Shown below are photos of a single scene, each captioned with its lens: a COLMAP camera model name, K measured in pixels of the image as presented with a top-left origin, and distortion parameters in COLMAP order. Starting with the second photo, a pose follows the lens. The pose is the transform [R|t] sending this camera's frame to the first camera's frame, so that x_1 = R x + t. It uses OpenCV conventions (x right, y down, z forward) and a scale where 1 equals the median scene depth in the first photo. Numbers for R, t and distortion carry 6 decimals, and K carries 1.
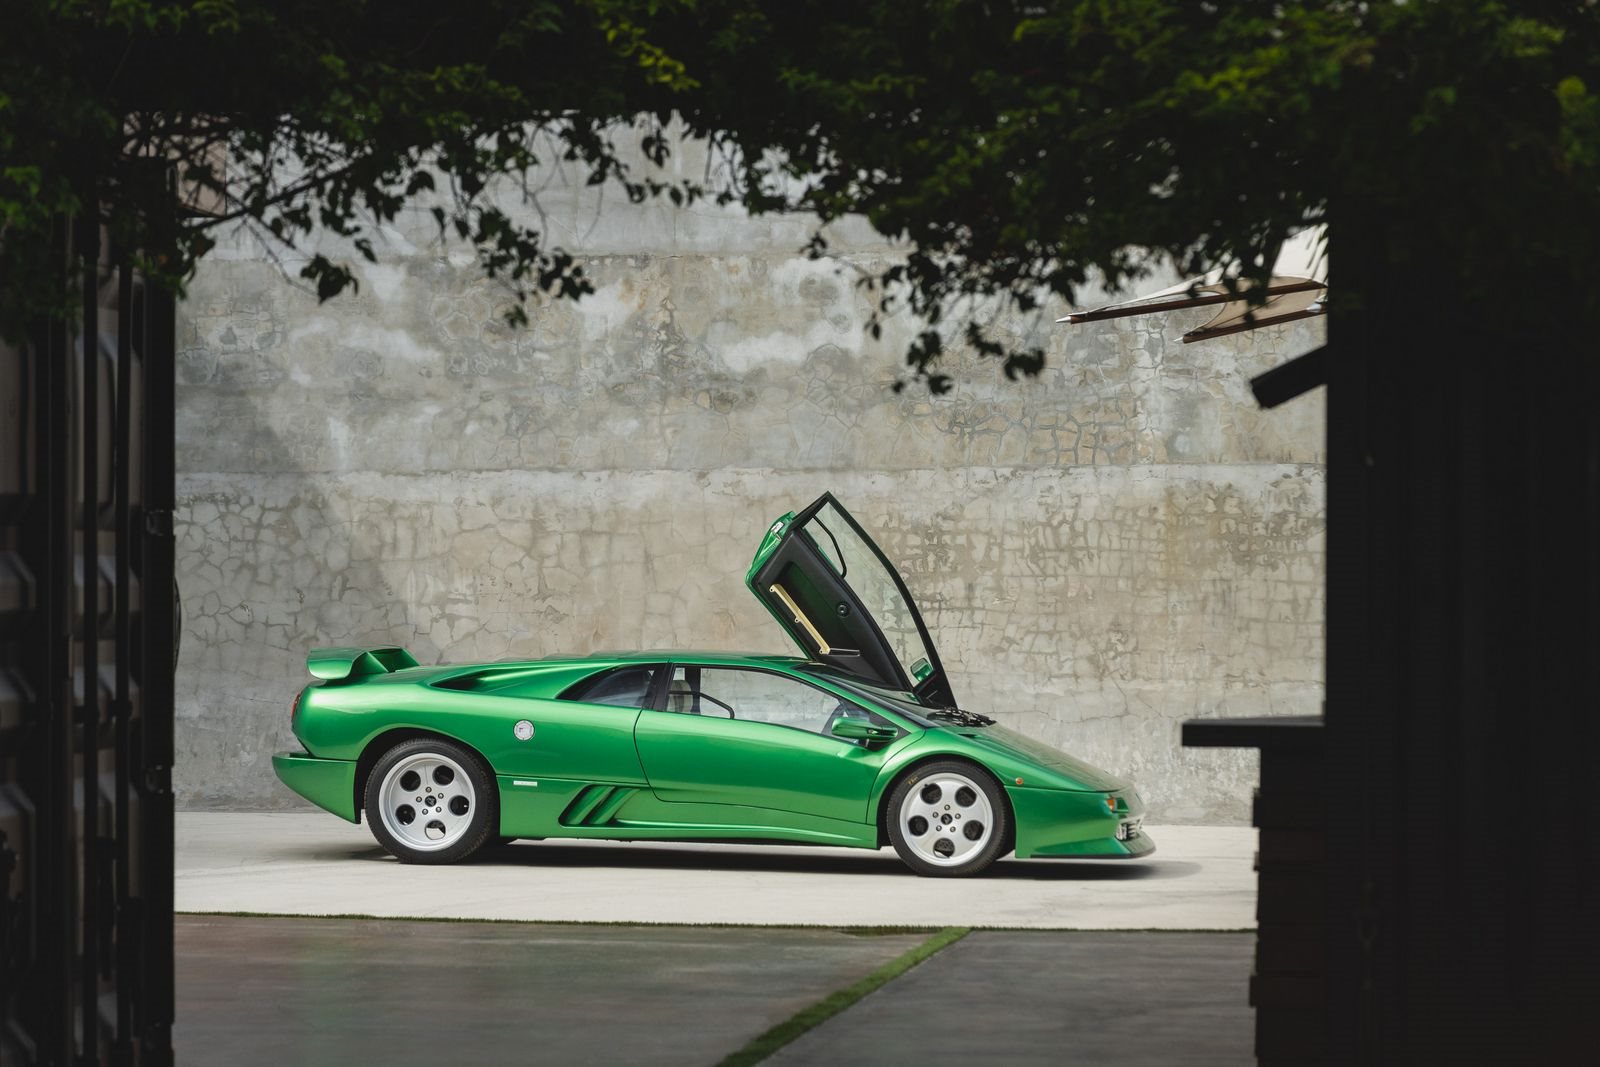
lens RADIAL K [[6196.6, 0, 898.0], [0, 6196.6, 587.2], [0, 0, 1]] dist [0.107397, 0.000000]
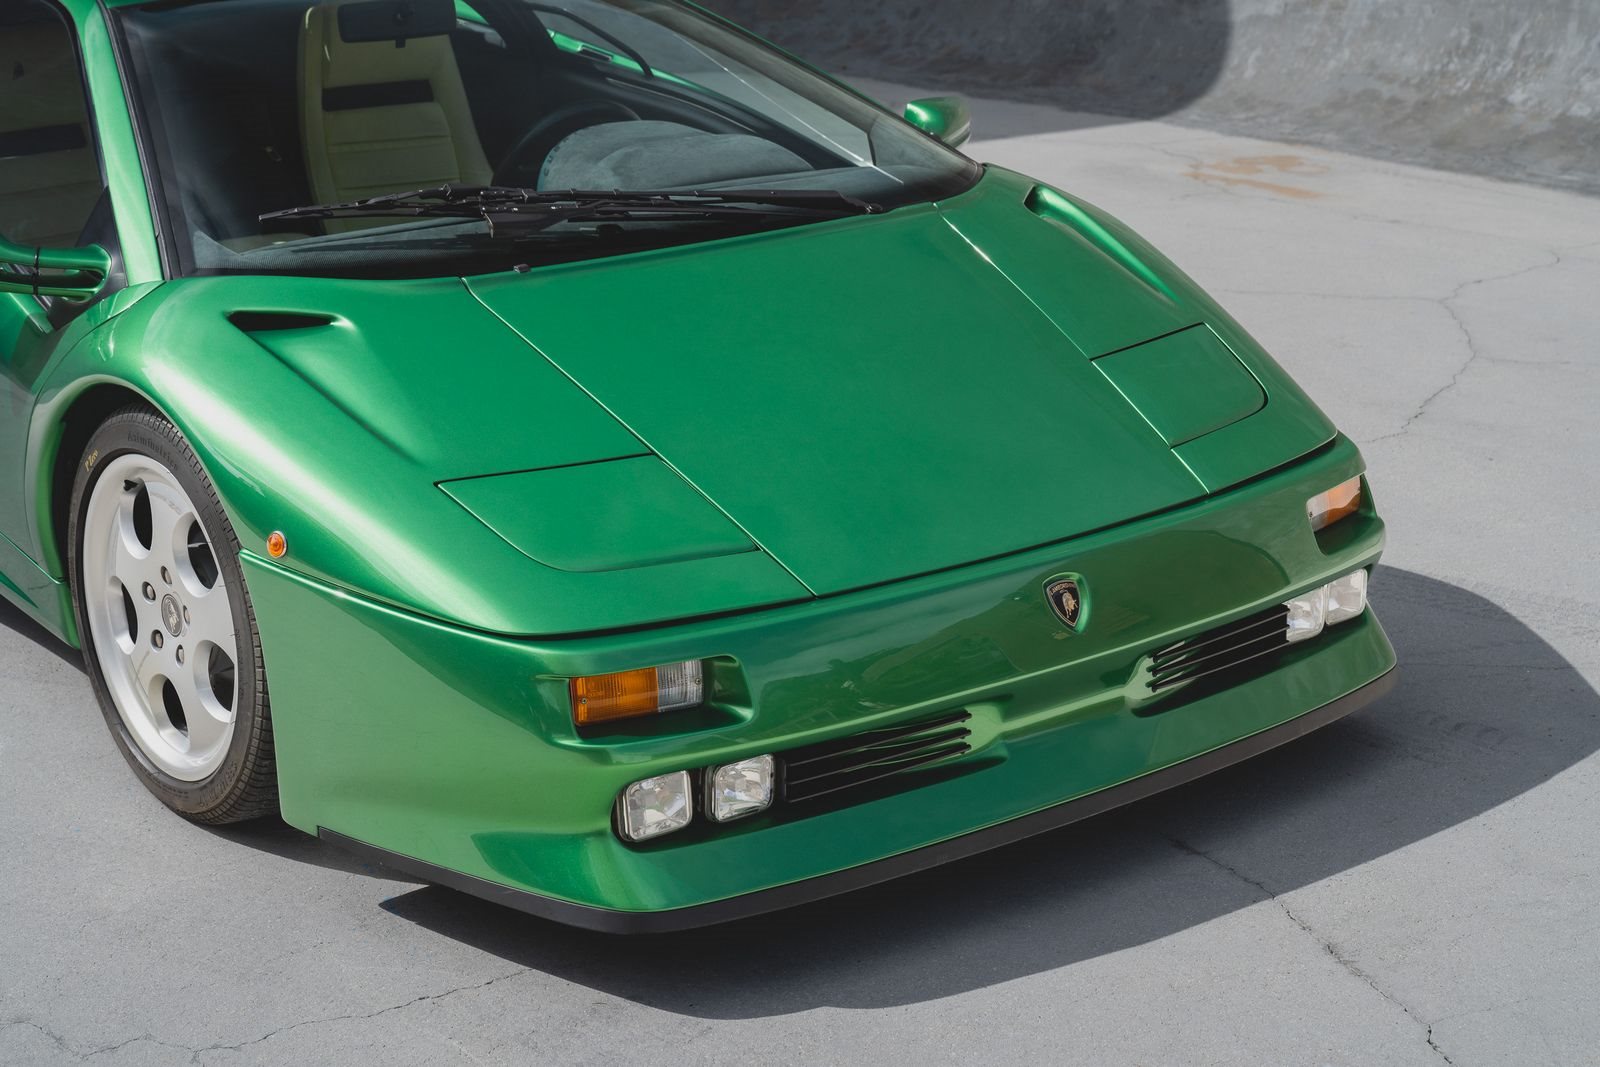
lens RADIAL K [[2700.2, 0, 770.4], [0, 2700.2, 532.3], [0, 0, 1]] dist [0.027227, 0.000000]
pose [[0.696827, 0.202240, -0.688136, 0.090592], [0.001693, 0.958957, 0.283548, -0.000478], [0.717237, -0.198749, 0.667885, 0.774931]]
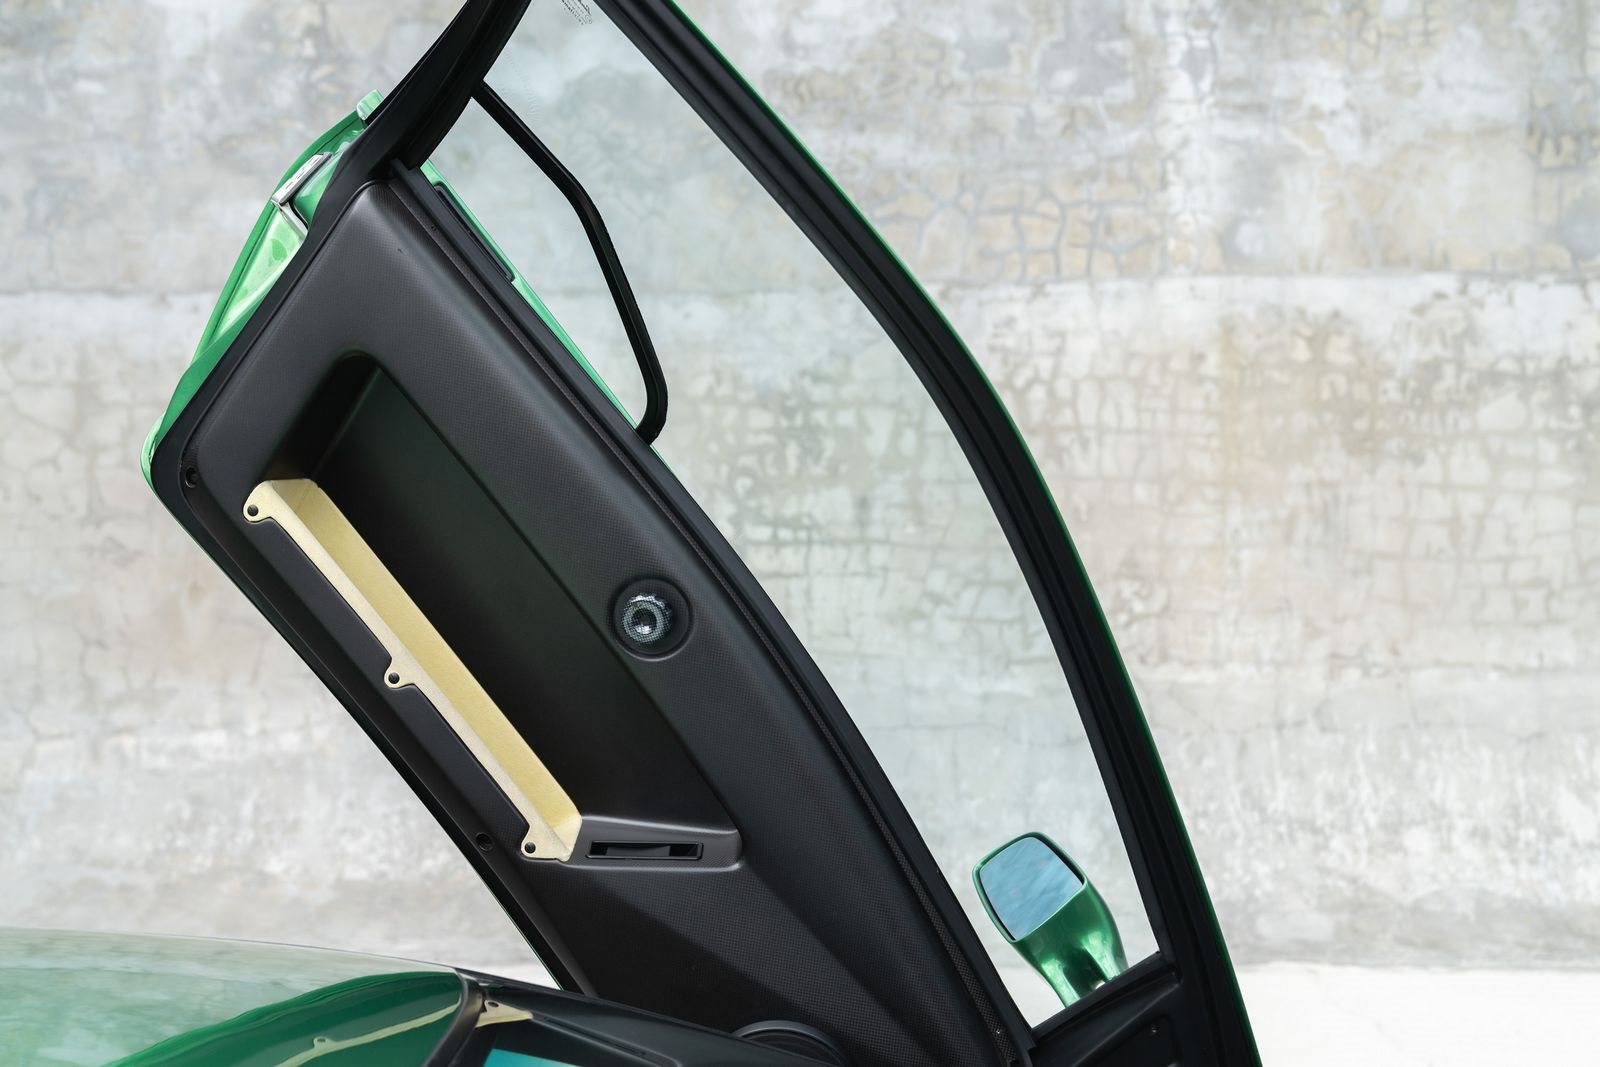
lens RADIAL K [[2035.6, 0, 796.7], [0, 2035.6, 540.3], [0, 0, 1]] dist [0.022479, 0.000000]
pose [[0.997454, -0.006690, 0.070999, -0.007663], [0.005385, 0.999813, 0.018567, 0.000266], [-0.071110, -0.018138, 0.997304, 0.817936]]
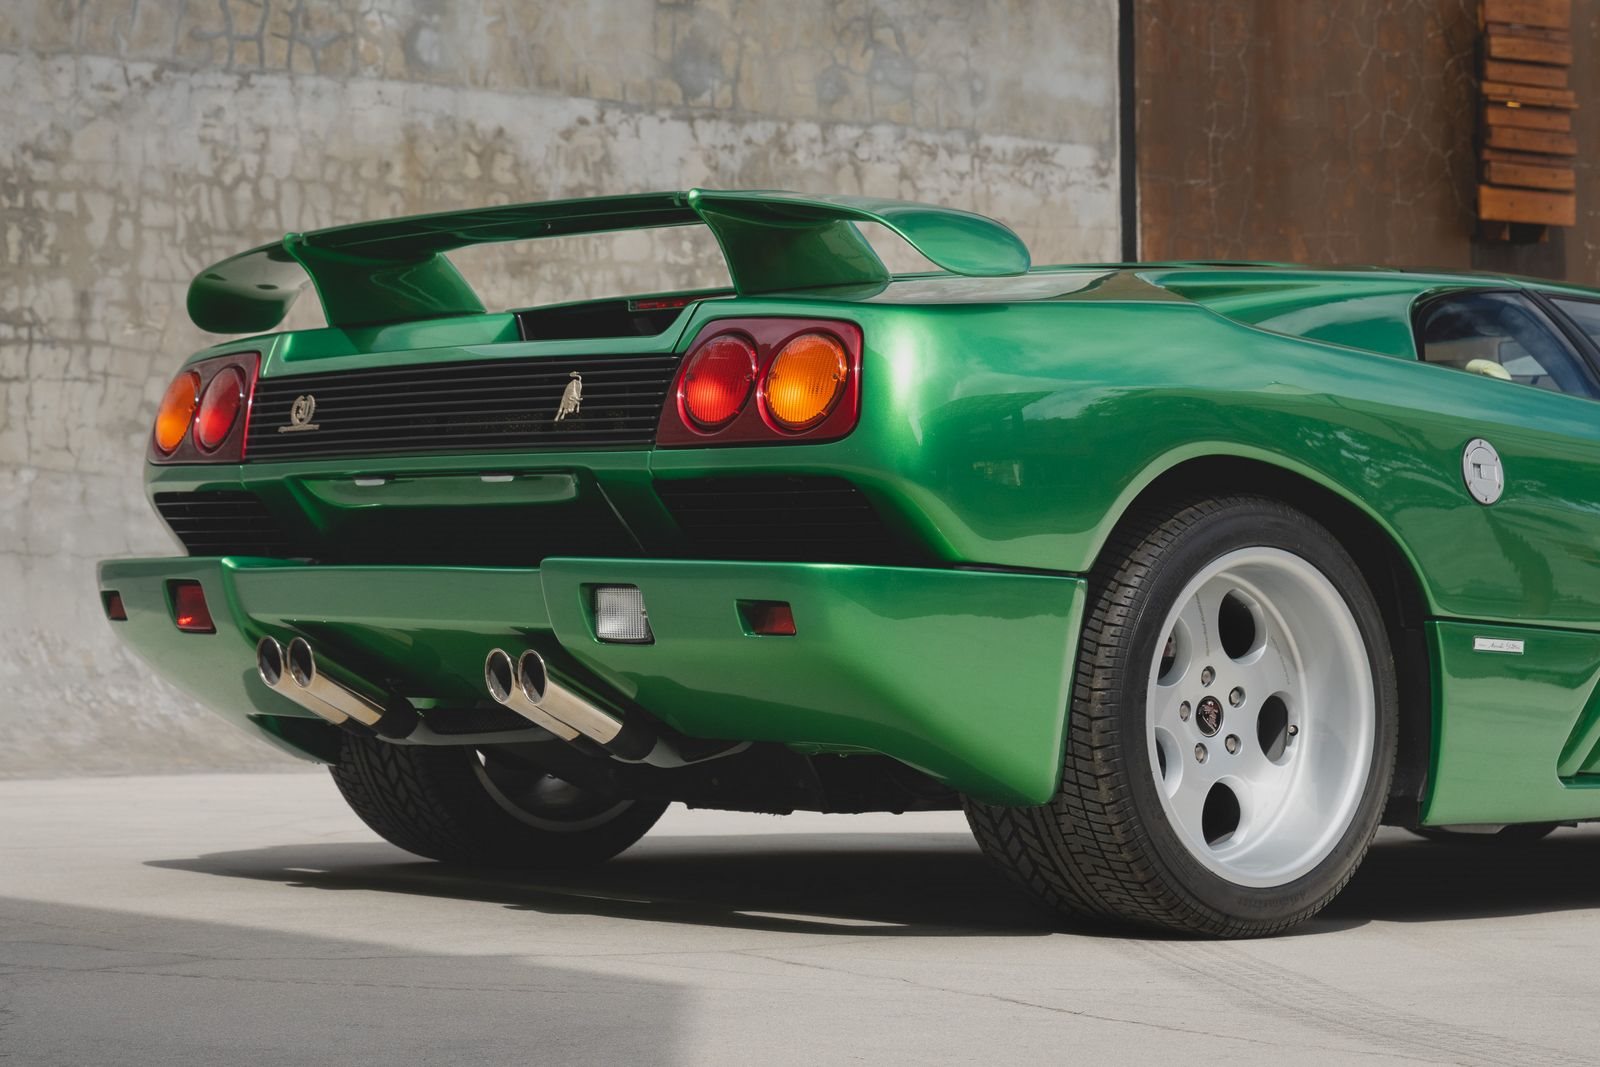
lens RADIAL K [[4161.2, 0, 793.5], [0, 4161.2, 533.6], [0, 0, 1]] dist [-0.005767, 0.000000]
pose [[0.679366, 0.007787, 0.733759, -0.192447], [0.005406, 0.999863, -0.015616, 0.024125], [-0.733780, 0.014575, 0.679231, 0.734341]]
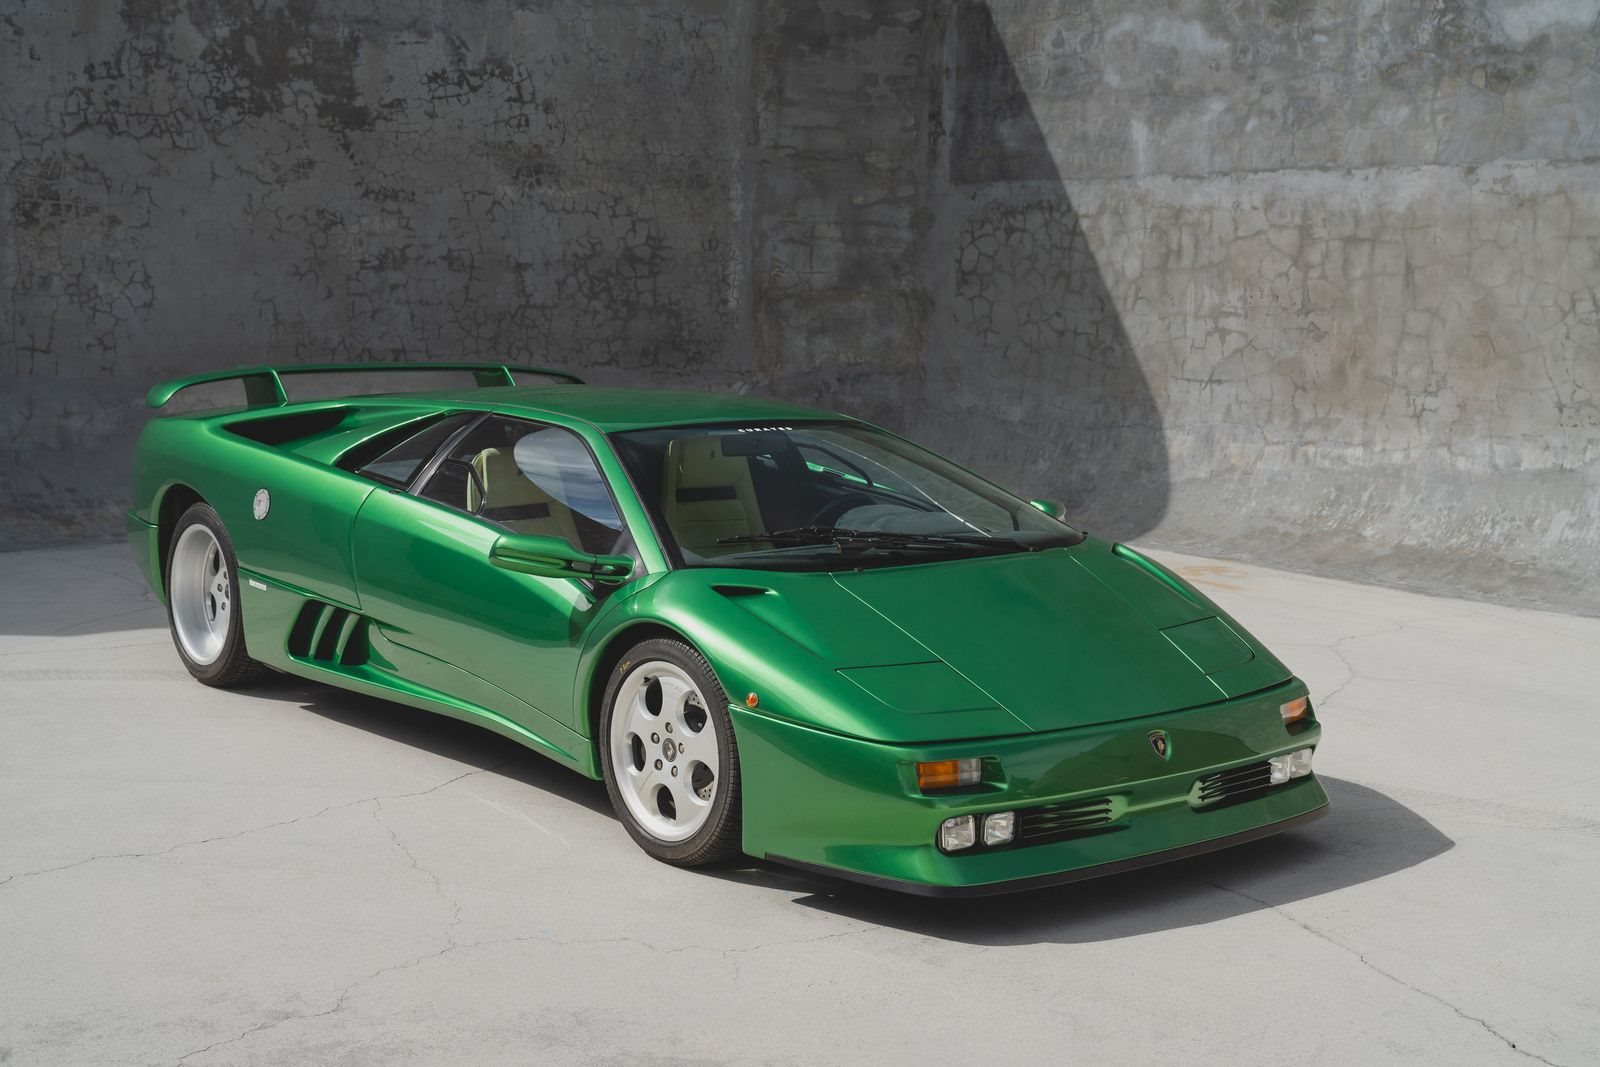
lens RADIAL K [[2179.5, 0, 791.6], [0, 2179.5, 530.7], [0, 0, 1]] dist [0.026957, 0.000000]
pose [[0.706179, 0.095869, -0.701512, 0.115871], [-0.022317, 0.993312, 0.113281, -0.001114], [0.707681, -0.064341, 0.703596, 0.727178]]
